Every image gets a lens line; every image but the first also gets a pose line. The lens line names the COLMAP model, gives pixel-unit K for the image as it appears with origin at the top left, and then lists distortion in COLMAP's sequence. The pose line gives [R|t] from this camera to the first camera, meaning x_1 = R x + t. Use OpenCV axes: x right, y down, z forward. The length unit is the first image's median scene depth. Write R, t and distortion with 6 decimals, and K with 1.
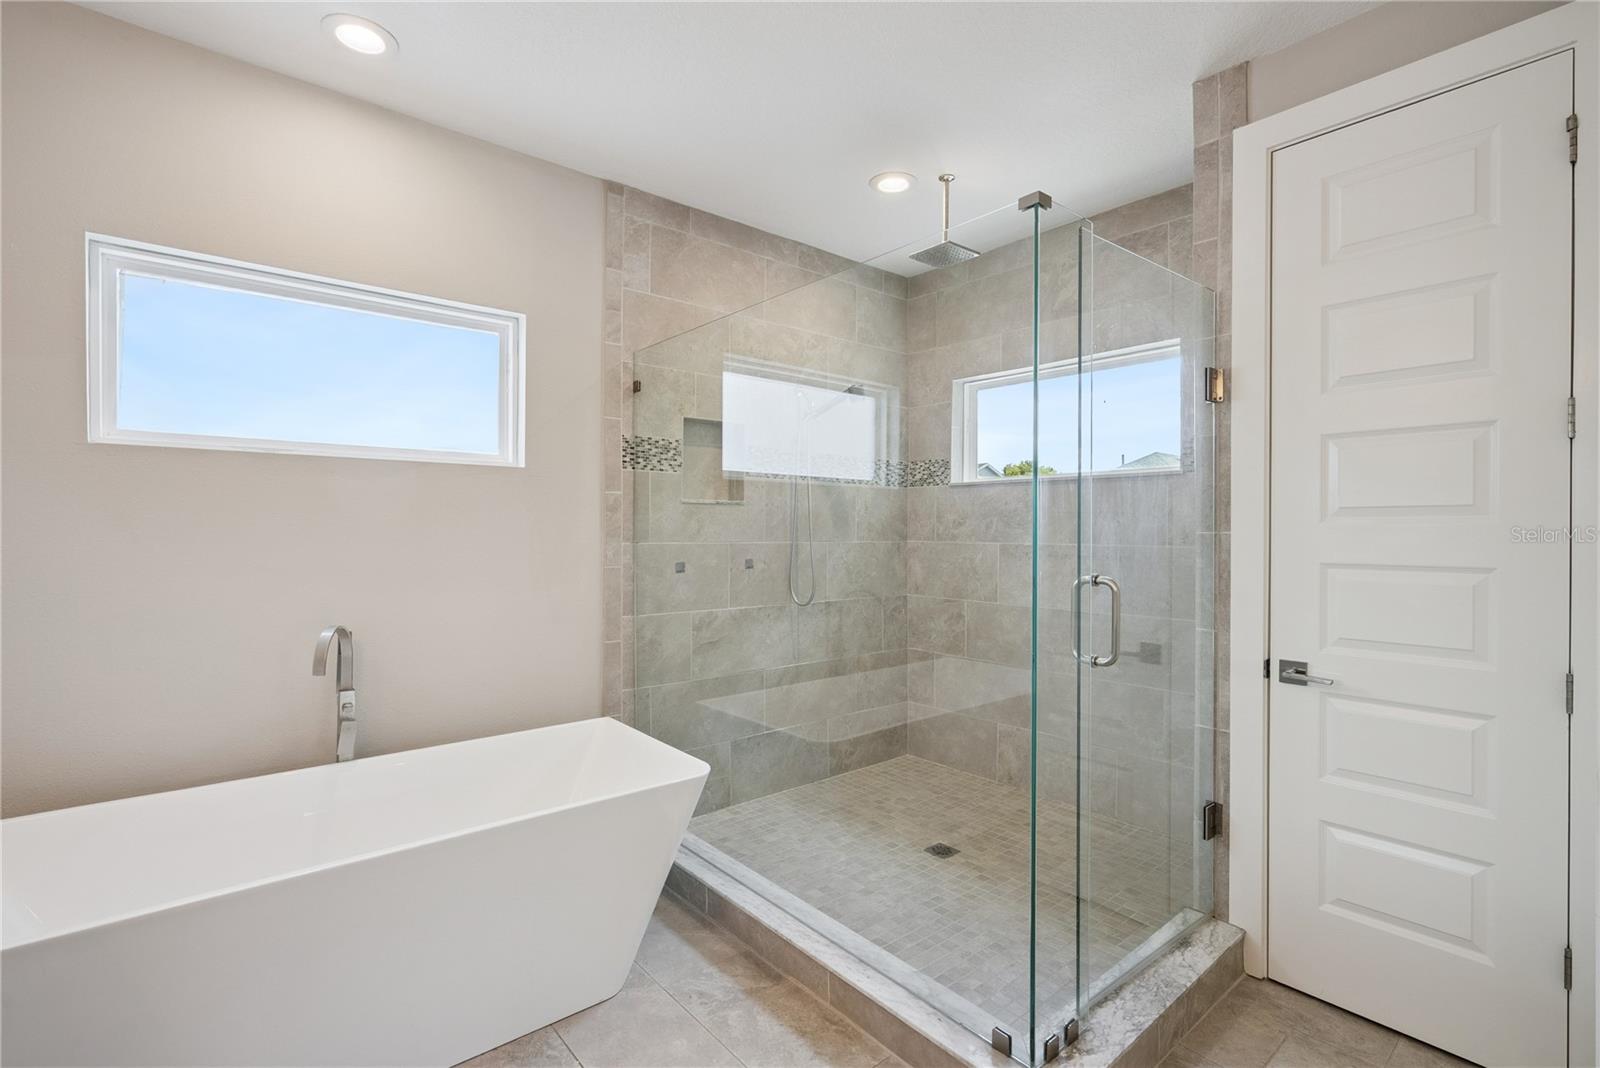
lens RADIAL K [[729.5, 0, 805.8], [0, 729.5, 533.1], [0, 0, 1]] dist [-0.002292, -0.000148]
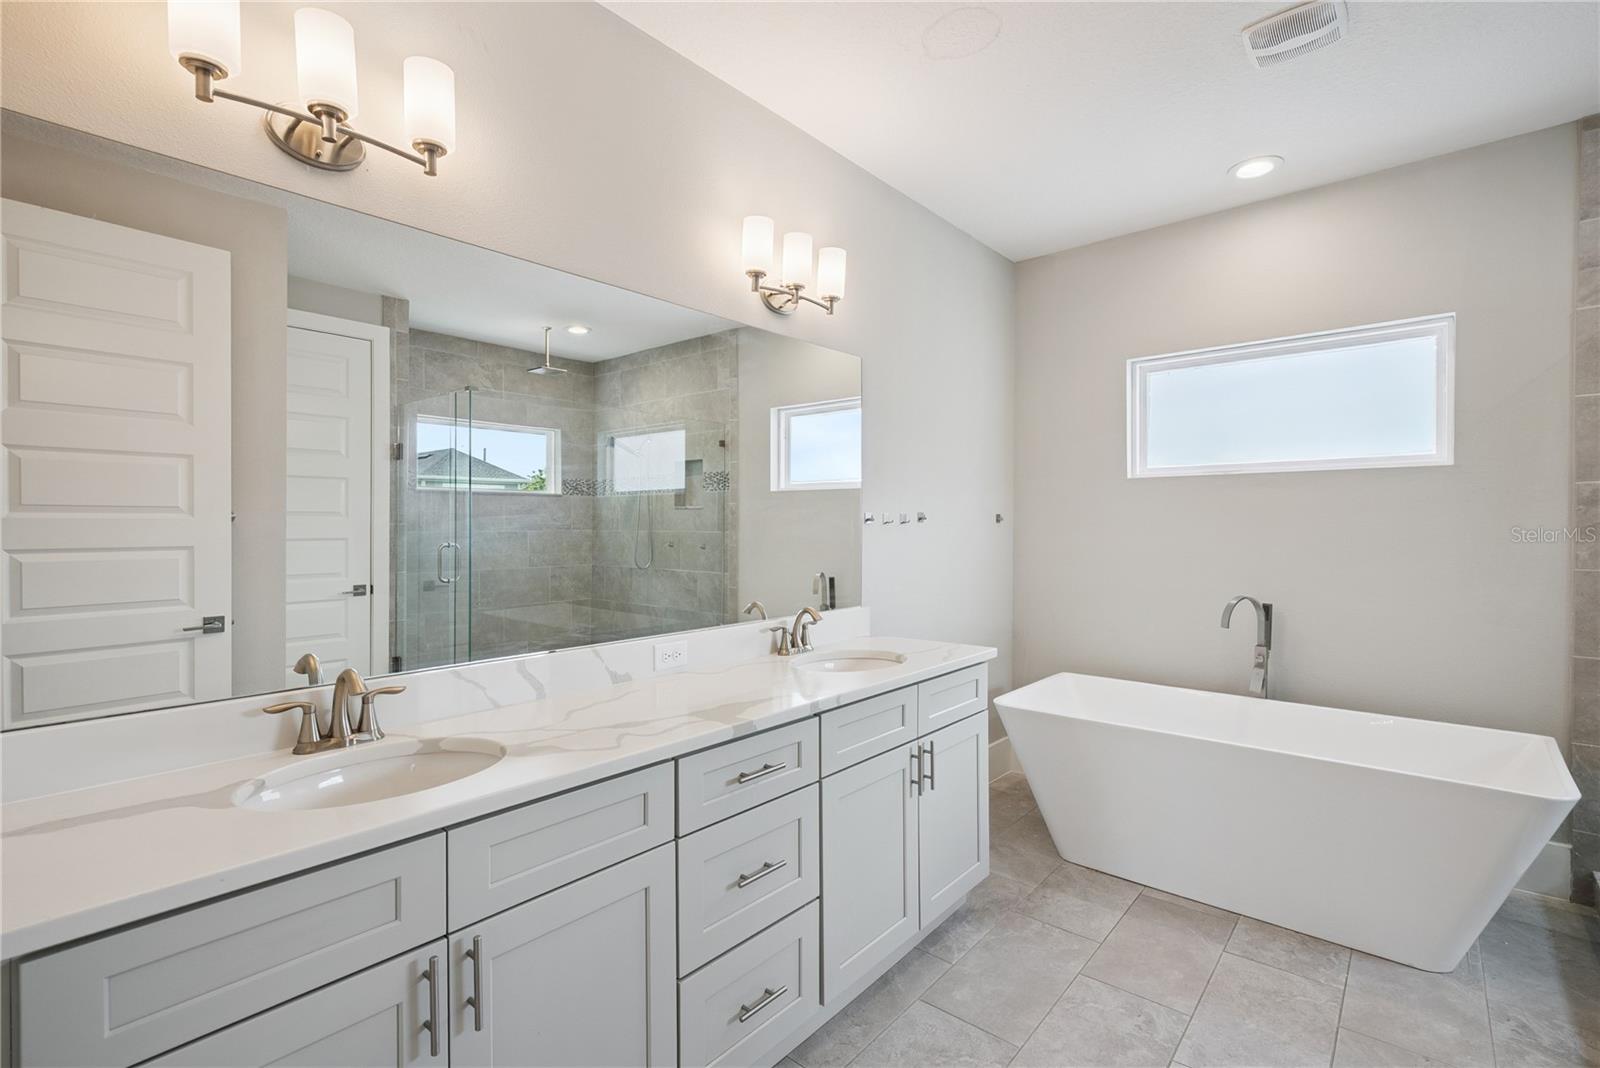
lens RADIAL K [[729.5, 0, 805.8], [0, 729.5, 533.1], [0, 0, 1]] dist [-0.002292, -0.000148]
pose [[0.153892, 0.005496, -0.988072, 0.585898], [-0.003352, 0.999982, 0.005040, 0.002610], [0.988082, 0.002536, 0.153908, -0.043657]]
